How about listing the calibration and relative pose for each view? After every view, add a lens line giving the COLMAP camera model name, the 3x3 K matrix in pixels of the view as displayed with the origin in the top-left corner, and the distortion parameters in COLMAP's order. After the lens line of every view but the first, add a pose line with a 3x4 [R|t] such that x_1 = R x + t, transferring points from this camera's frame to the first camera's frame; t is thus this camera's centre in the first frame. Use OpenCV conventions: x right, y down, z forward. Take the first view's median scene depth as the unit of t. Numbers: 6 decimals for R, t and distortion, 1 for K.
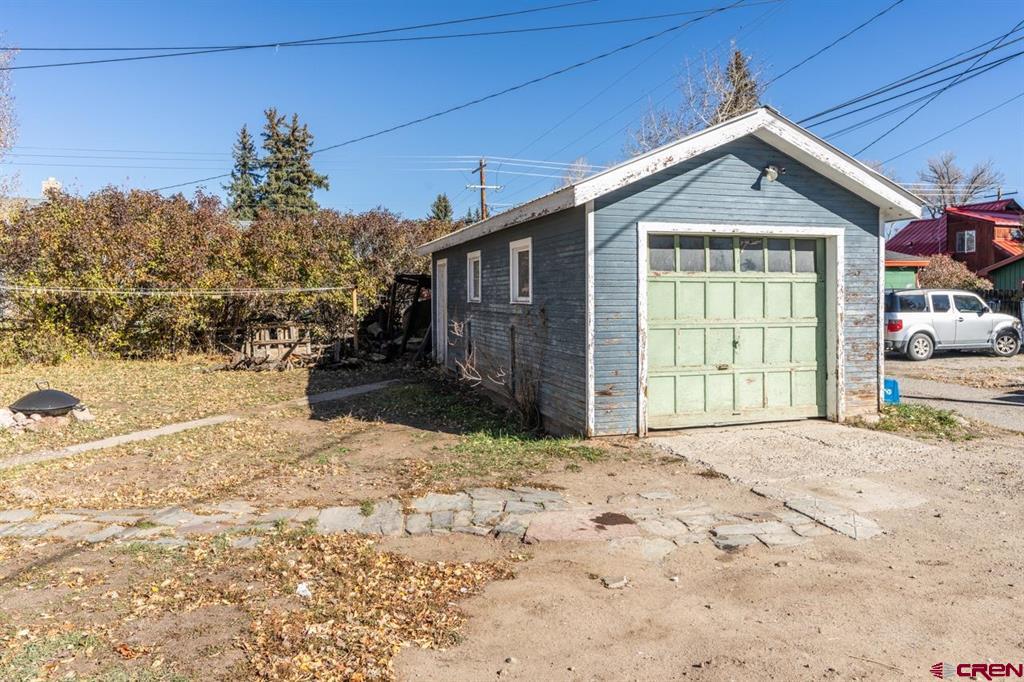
lens RADIAL K [[700.4, 0, 512.8], [0, 700.4, 308.1], [0, 0, 1]] dist [-0.012815, -0.001958]
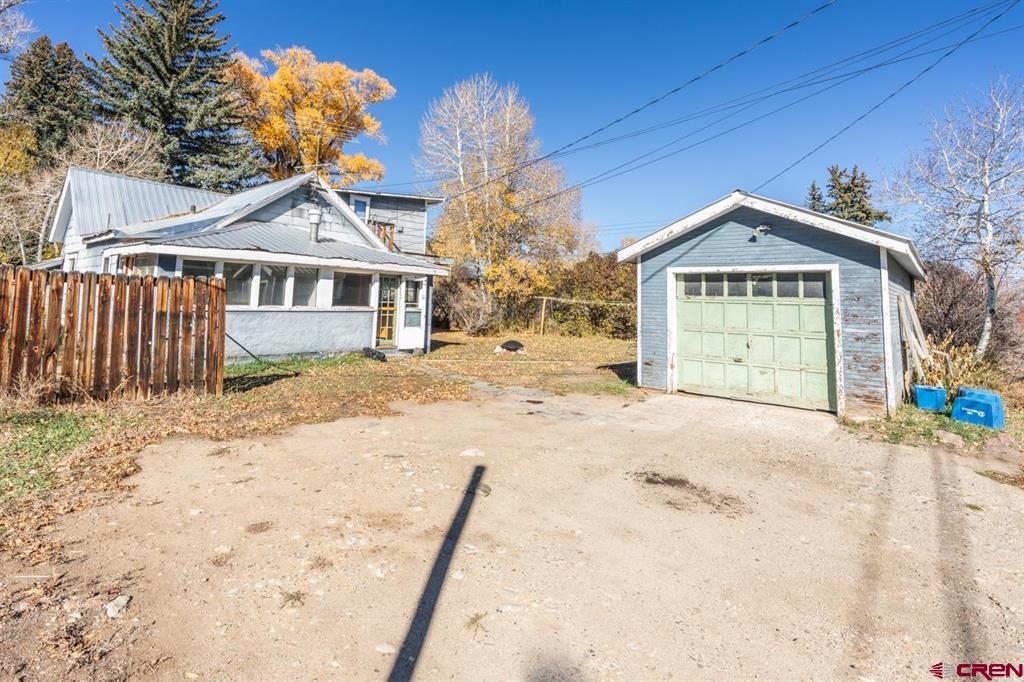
lens RADIAL K [[468.6, 0, 484.2], [0, 468.6, 263.8], [0, 0, 1]] dist [-0.004230, 0.000483]
pose [[0.541433, -0.046670, -0.839448, 0.844720], [-0.045090, 0.995409, -0.084423, -0.011967], [0.839534, 0.083560, 0.536843, -0.014045]]
